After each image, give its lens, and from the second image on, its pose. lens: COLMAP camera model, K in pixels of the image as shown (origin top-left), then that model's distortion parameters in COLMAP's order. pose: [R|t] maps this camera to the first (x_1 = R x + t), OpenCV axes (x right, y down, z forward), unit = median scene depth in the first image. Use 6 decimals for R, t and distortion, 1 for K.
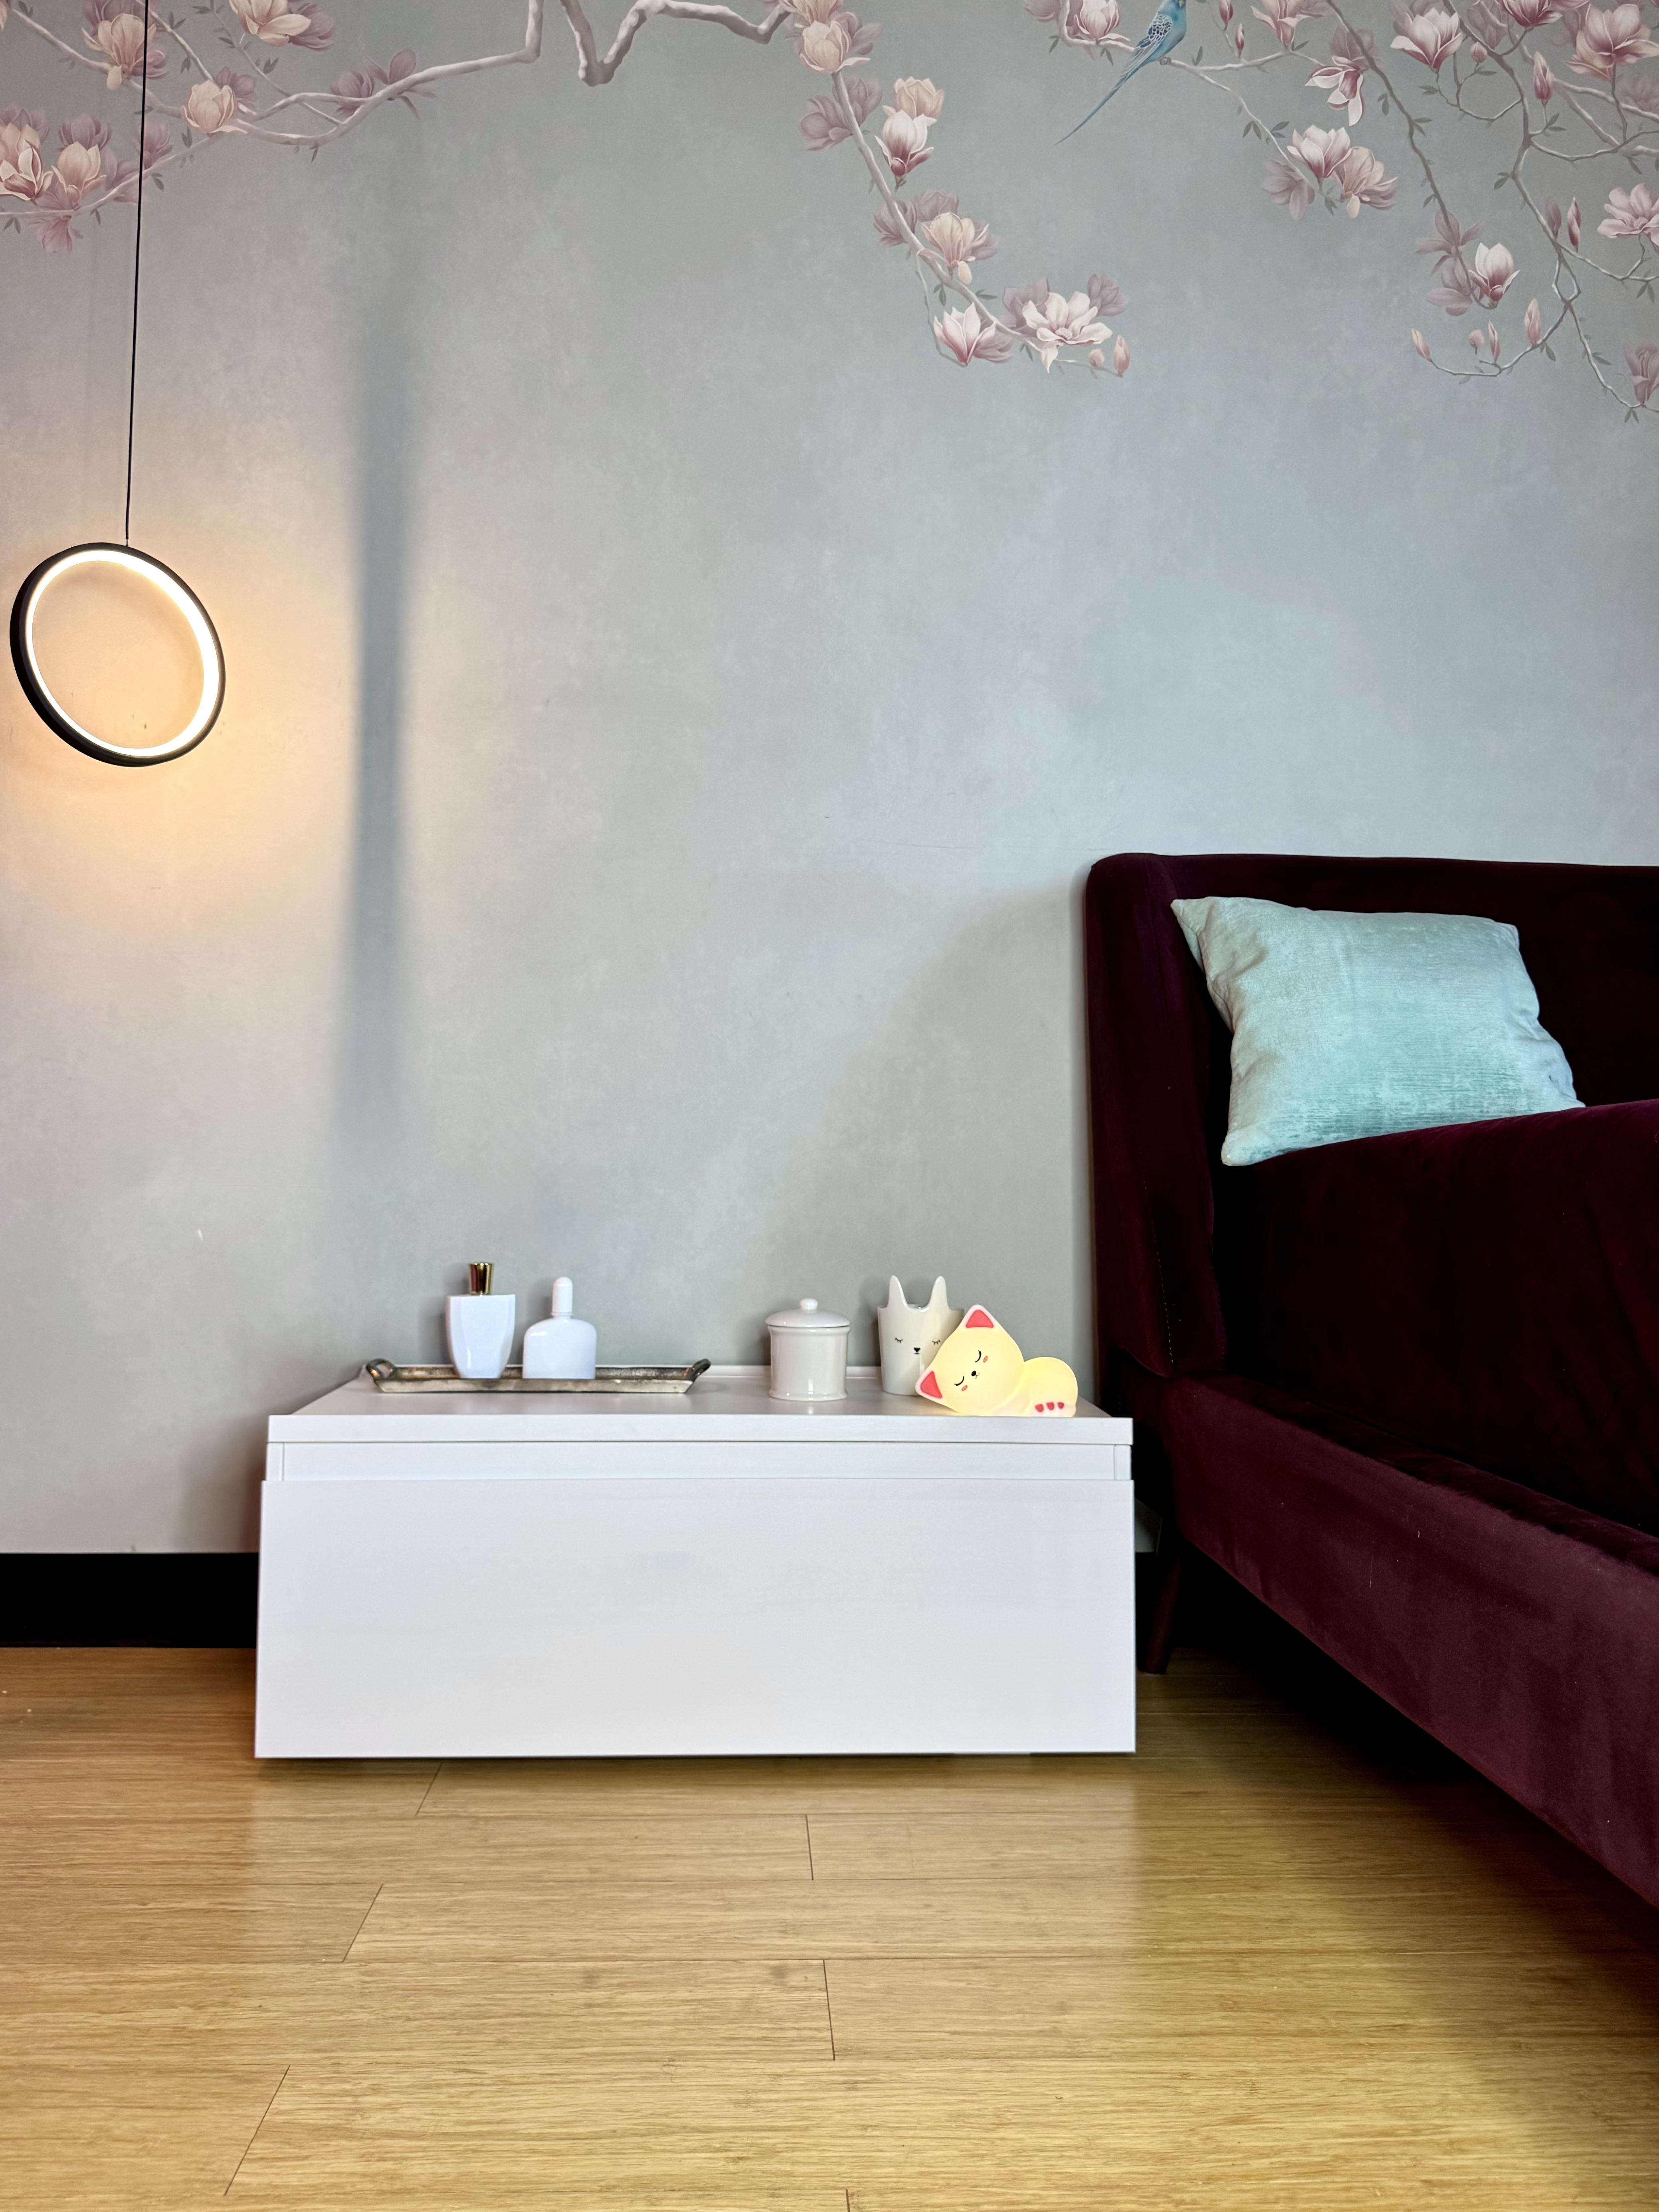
lens RADIAL K [[1641.5, 0, 855.2], [0, 1641.5, 1114.5], [0, 0, 1]] dist [0.010378, -0.008027]
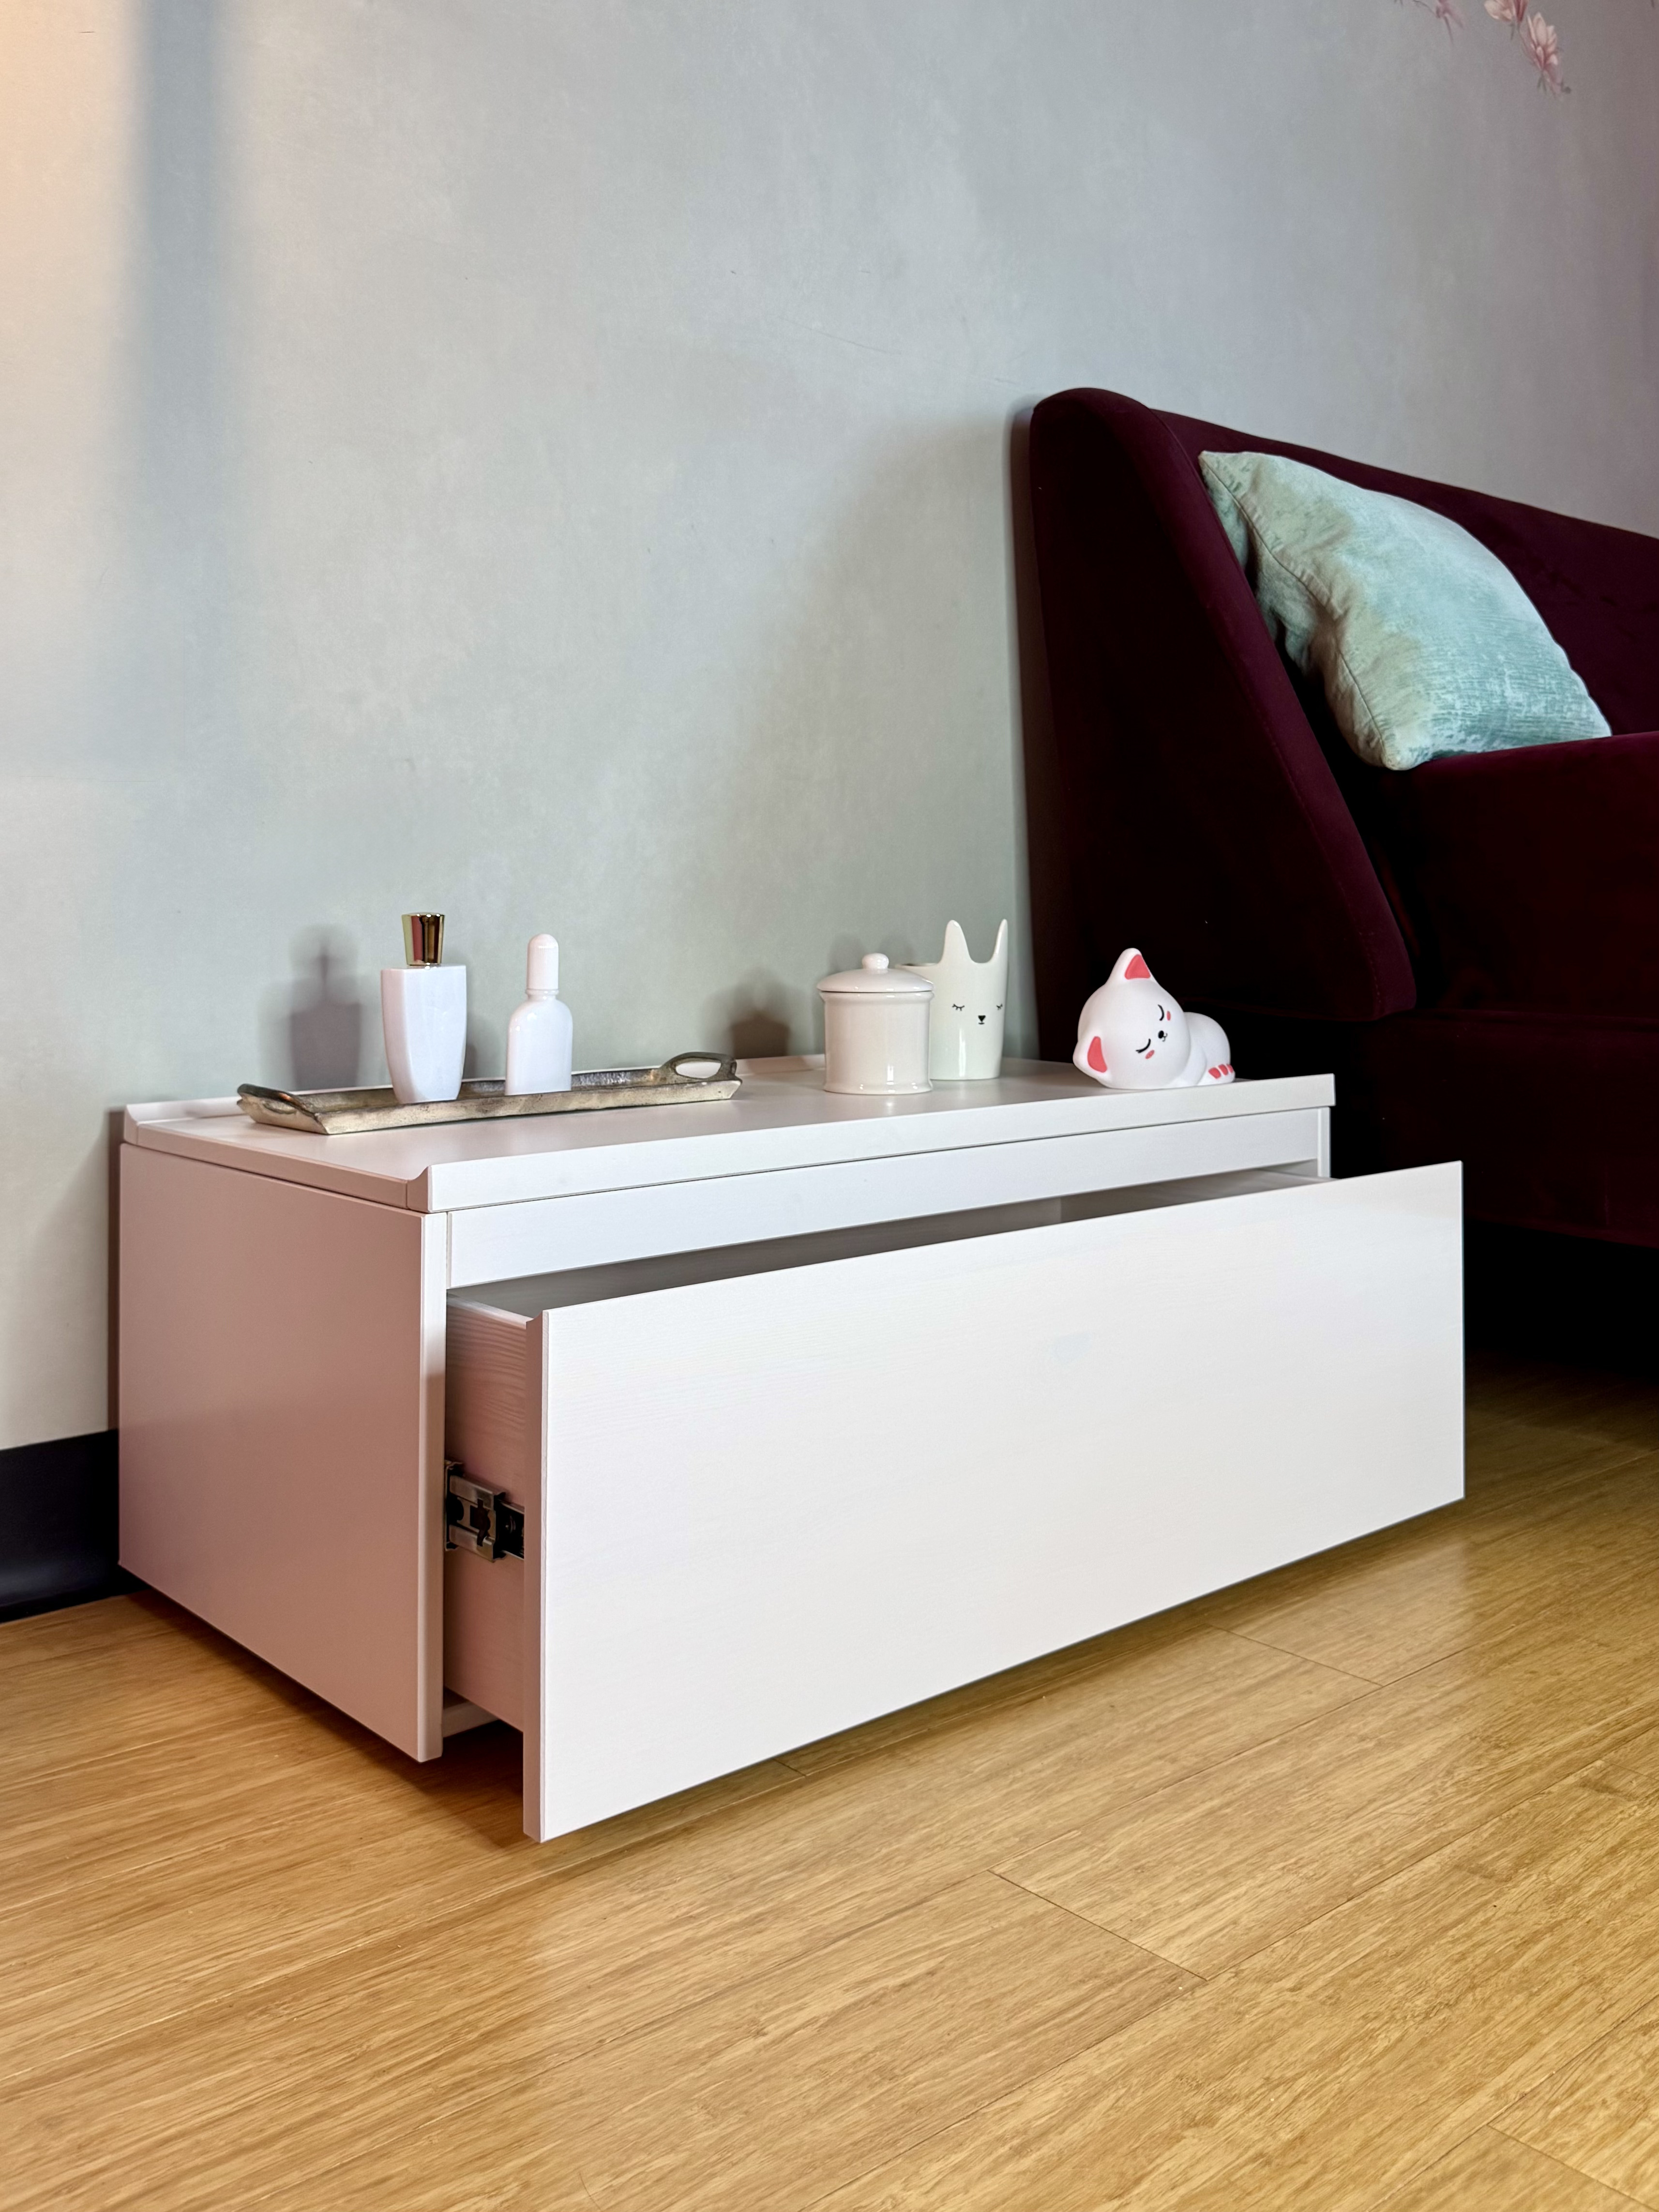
lens RADIAL K [[1941.1, 0, 844.5], [0, 1941.1, 949.2], [0, 0, 1]] dist [0.006152, -0.013384]
pose [[0.789834, -0.028945, 0.612637, -0.744270], [-0.010338, 0.998115, 0.060486, 0.080900], [-0.613233, -0.054108, 0.788047, 0.471412]]
